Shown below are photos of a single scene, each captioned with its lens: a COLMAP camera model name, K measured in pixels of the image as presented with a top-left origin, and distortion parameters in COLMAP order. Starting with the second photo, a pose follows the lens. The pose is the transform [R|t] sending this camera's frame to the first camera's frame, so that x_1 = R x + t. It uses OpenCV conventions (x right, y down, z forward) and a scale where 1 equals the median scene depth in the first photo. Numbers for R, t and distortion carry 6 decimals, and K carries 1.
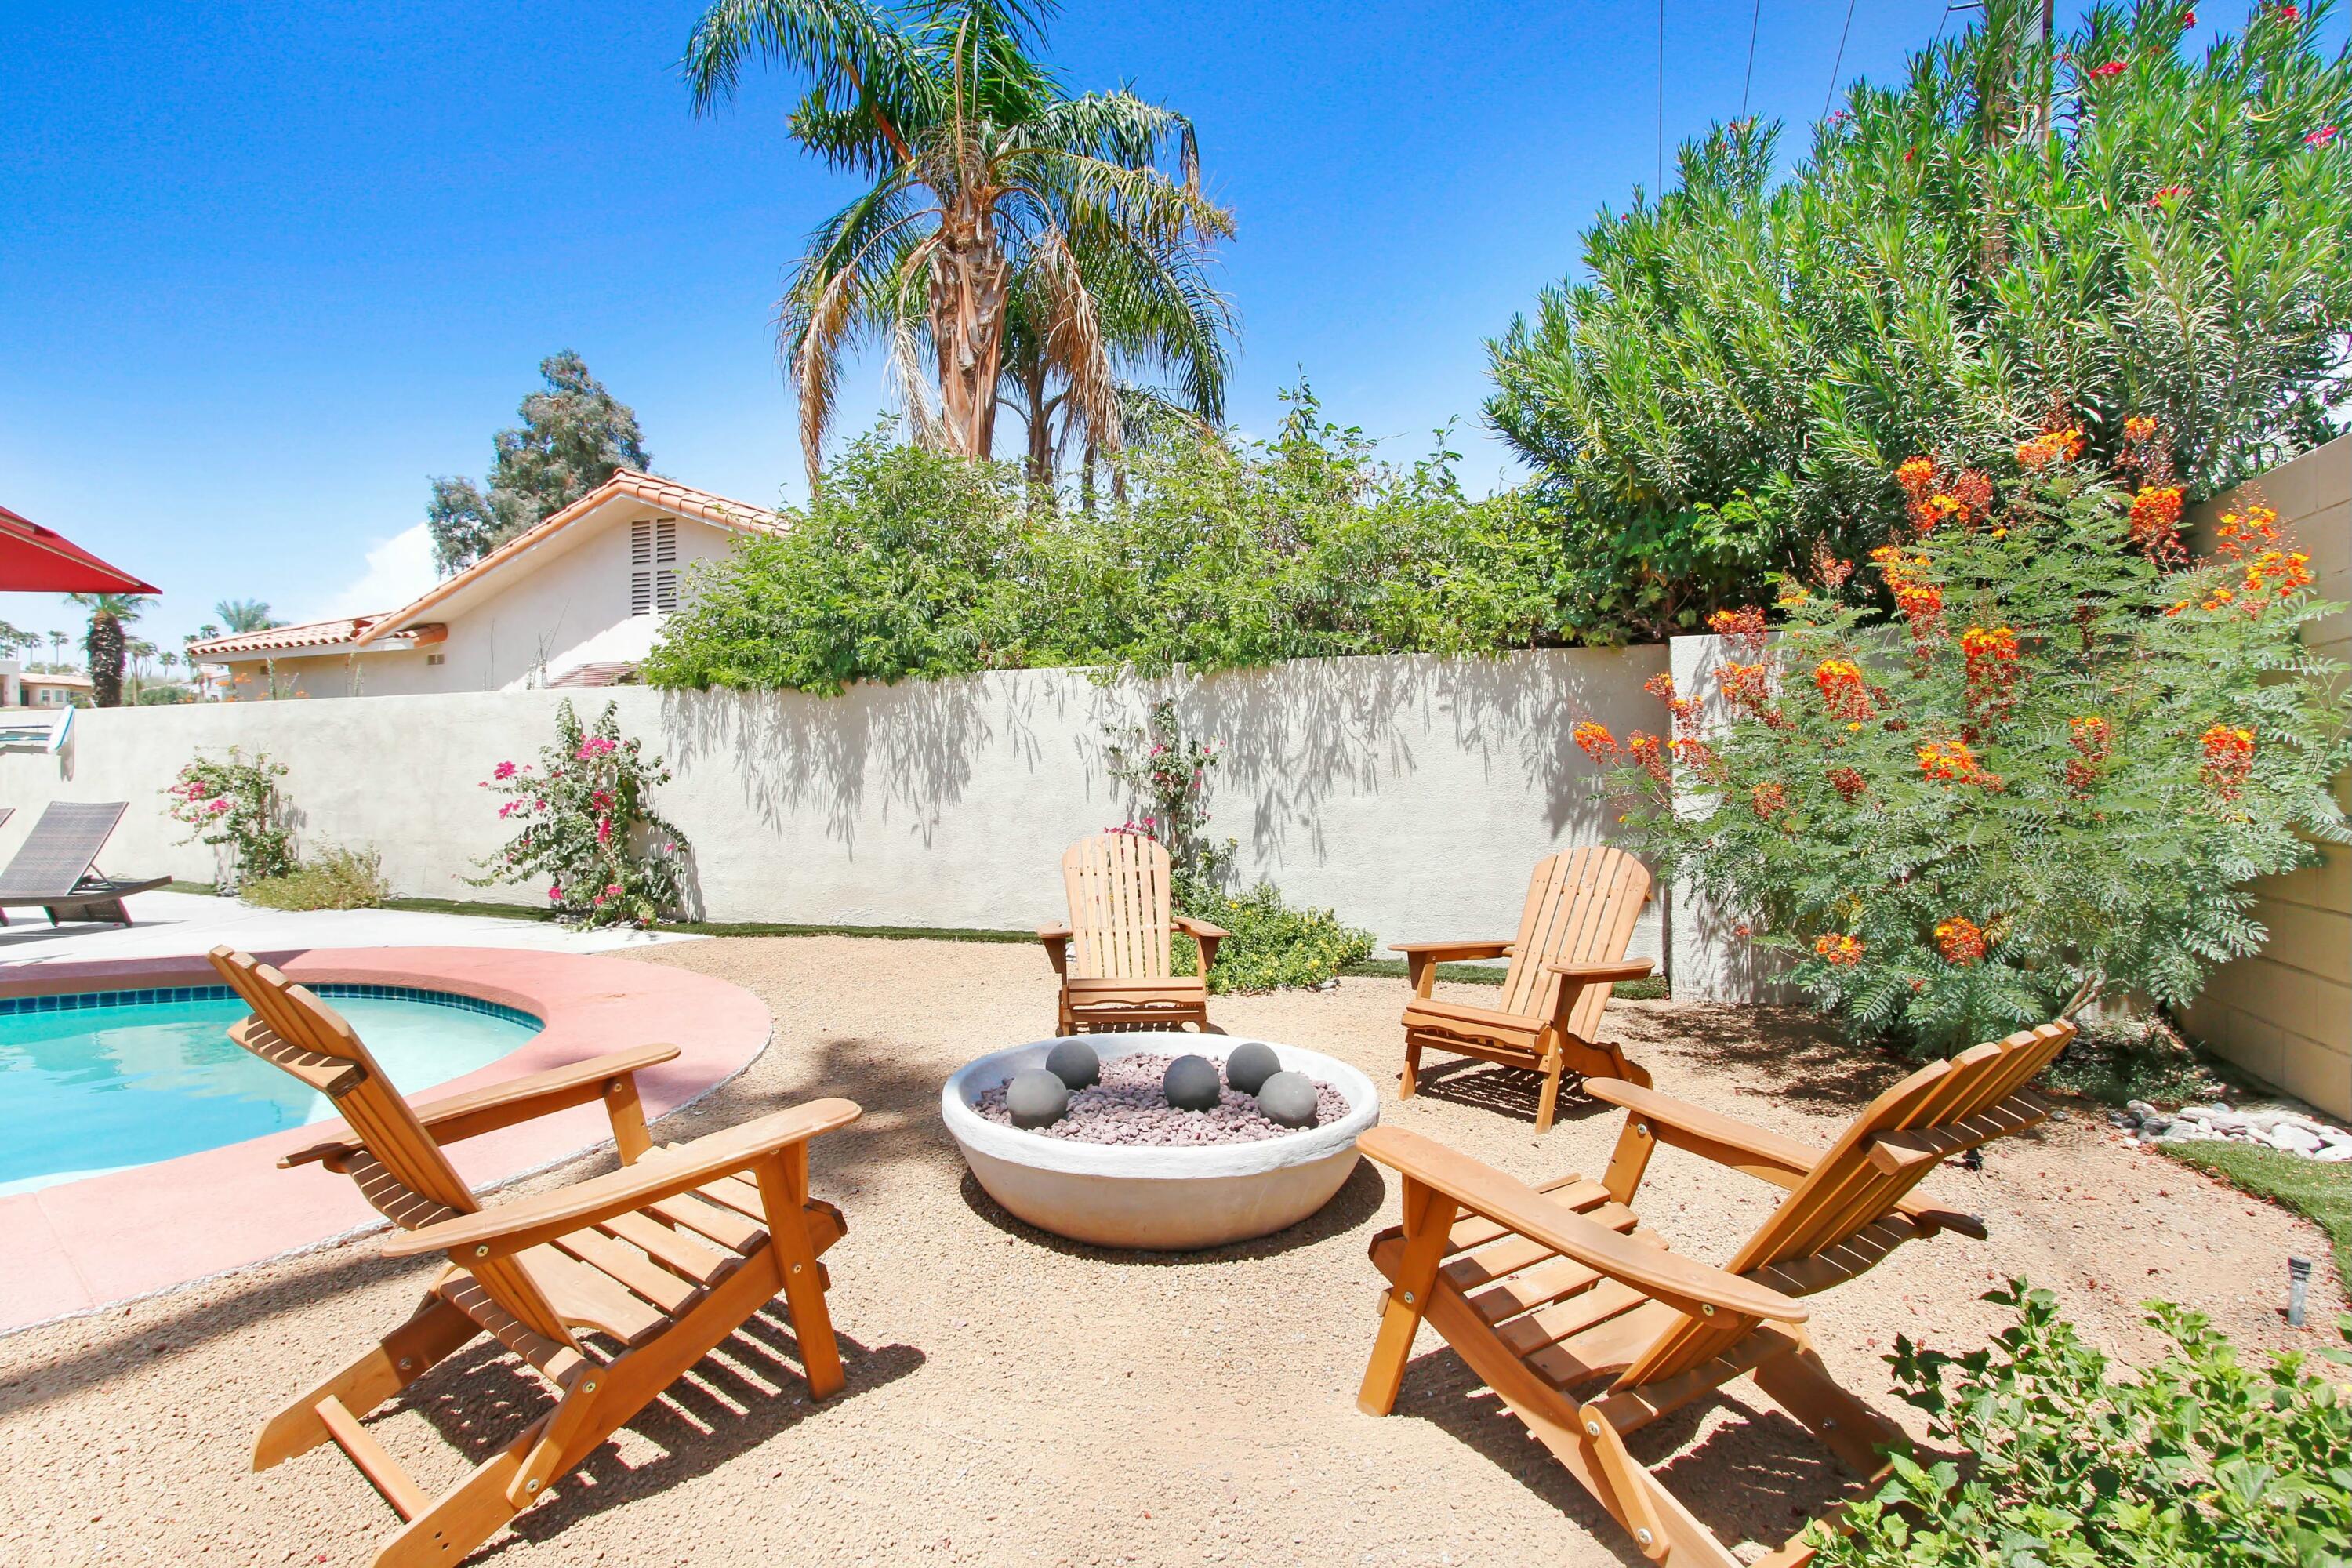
lens RADIAL K [[1148.1, 0, 1176.0], [0, 1148.1, 784.0], [0, 0, 1]] dist [-0.028809, 0.000139]
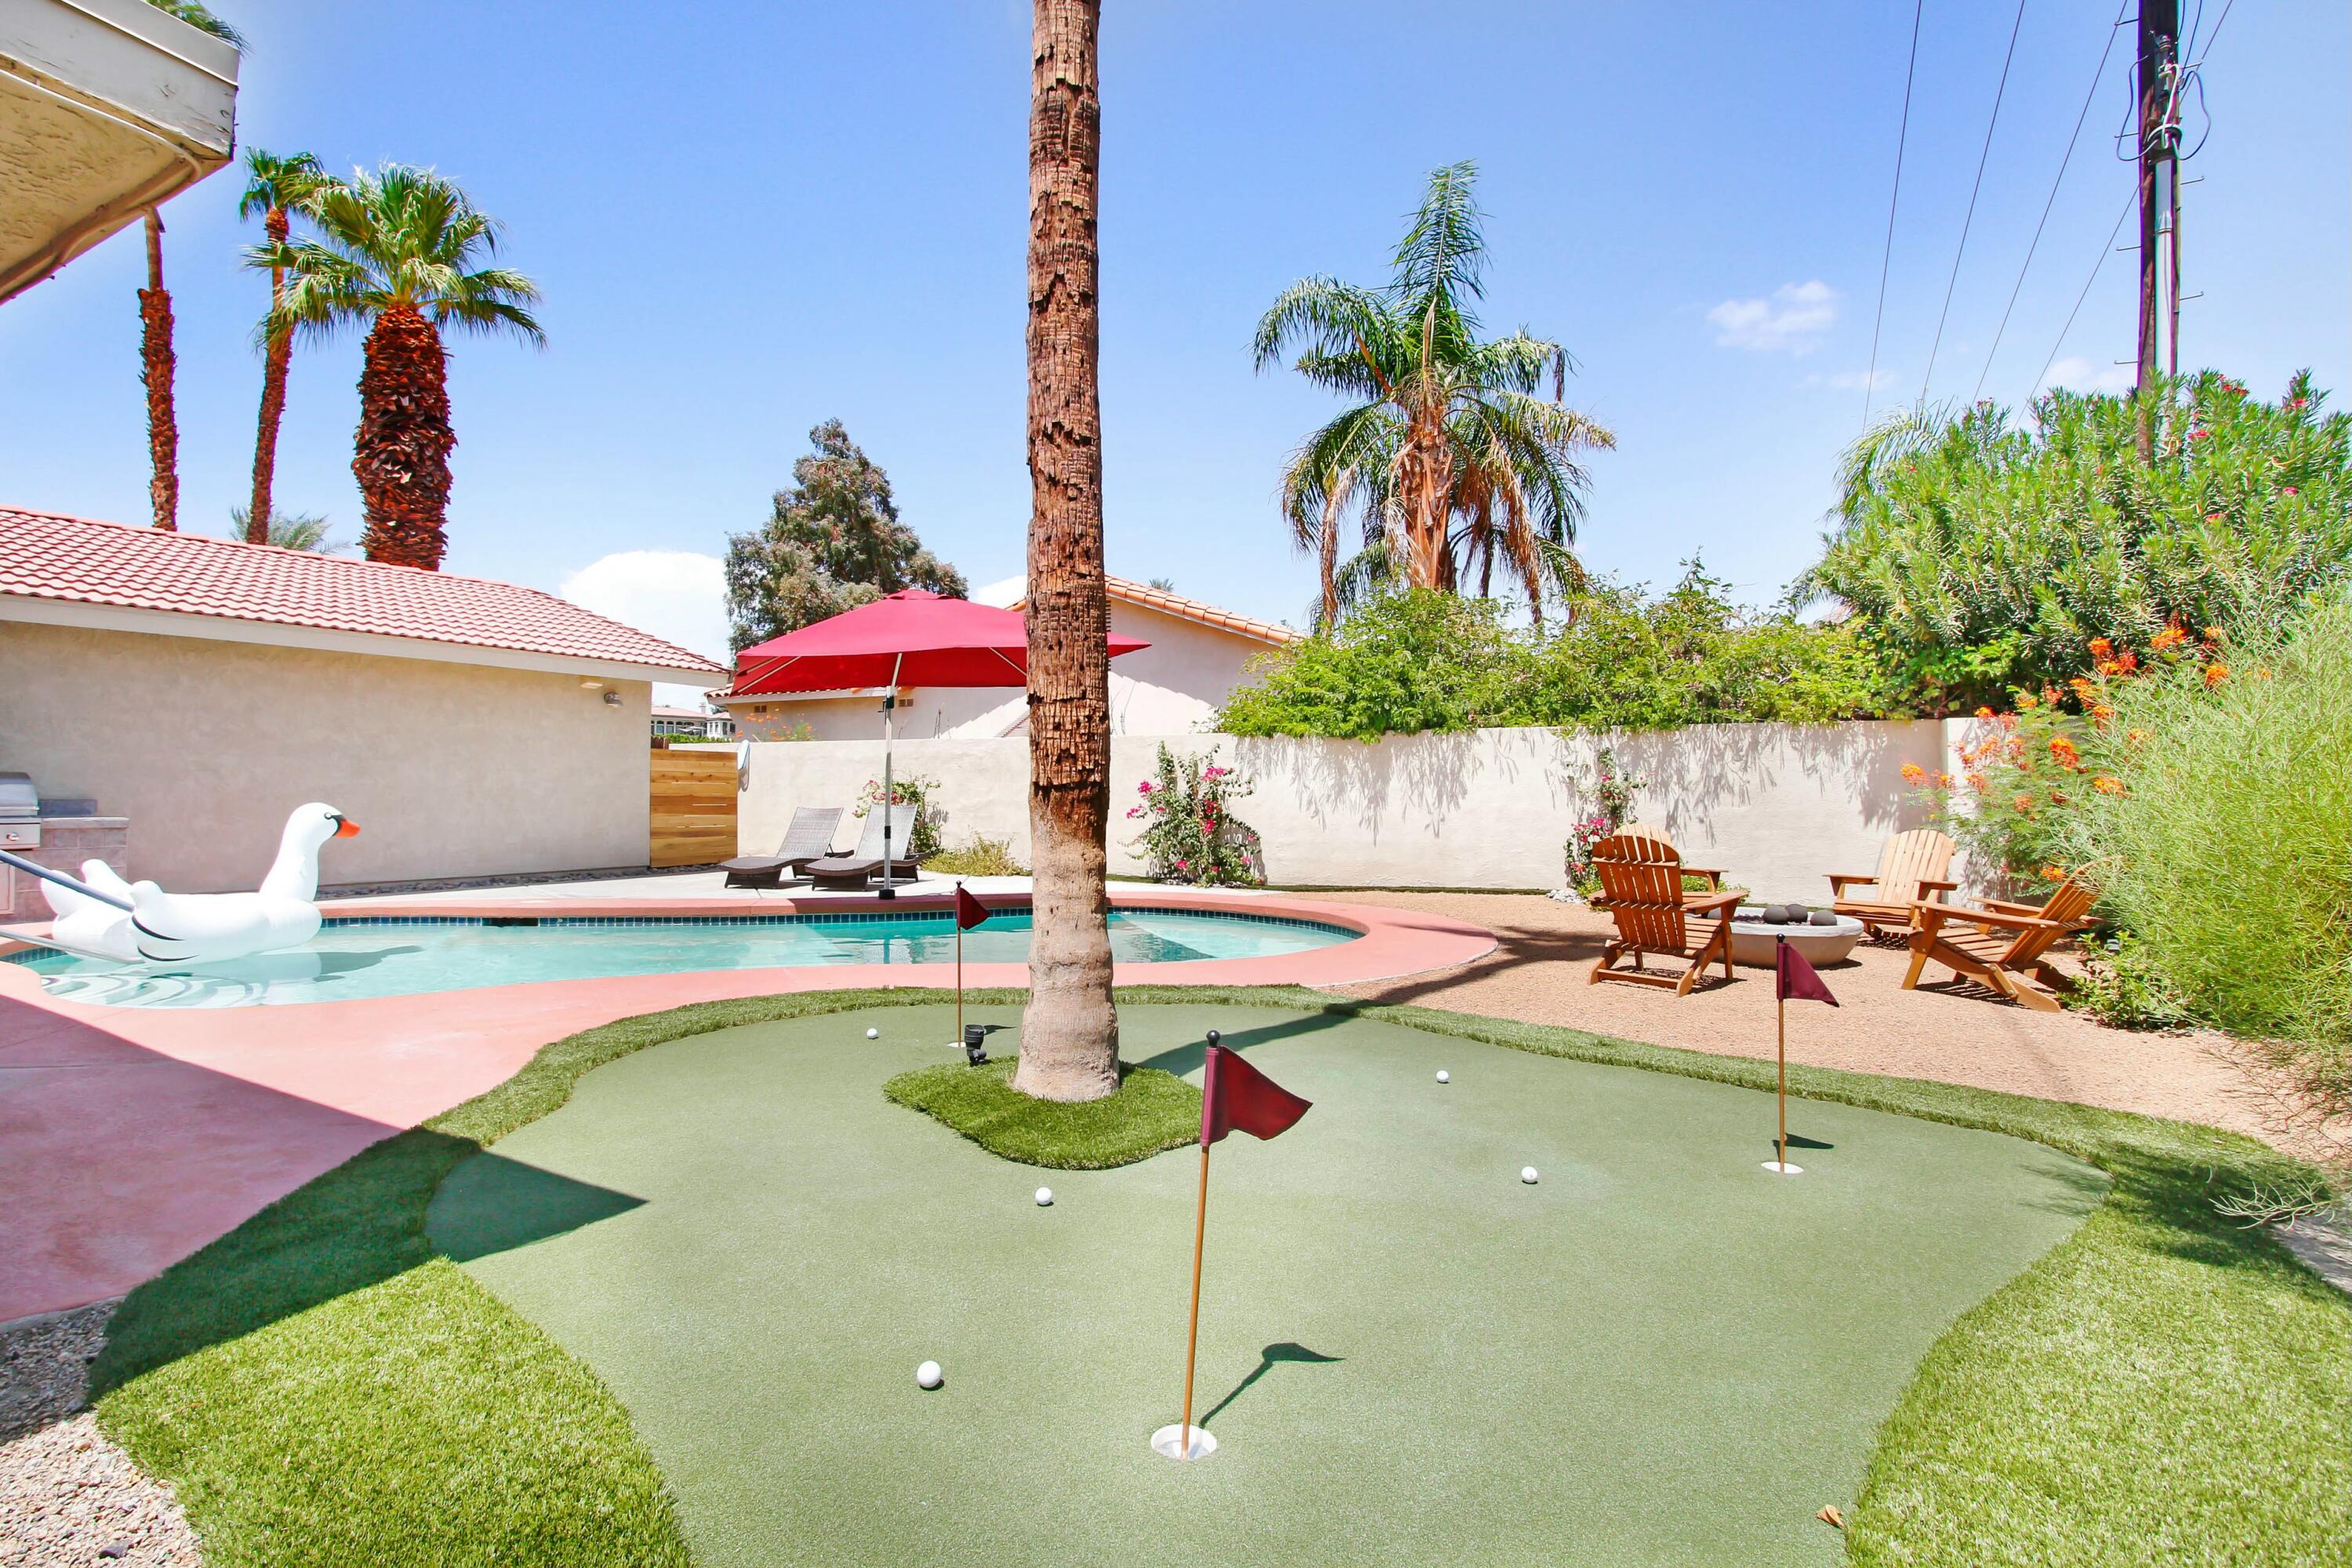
lens RADIAL K [[1128.5, 0, 1176.0], [0, 1128.5, 784.0], [0, 0, 1]] dist [-0.012135, 0.000383]
pose [[0.992985, 0.006844, -0.118039, -0.399416], [-0.008687, 0.999848, -0.015103, 0.008992], [0.117917, 0.016023, 0.992894, -0.636091]]
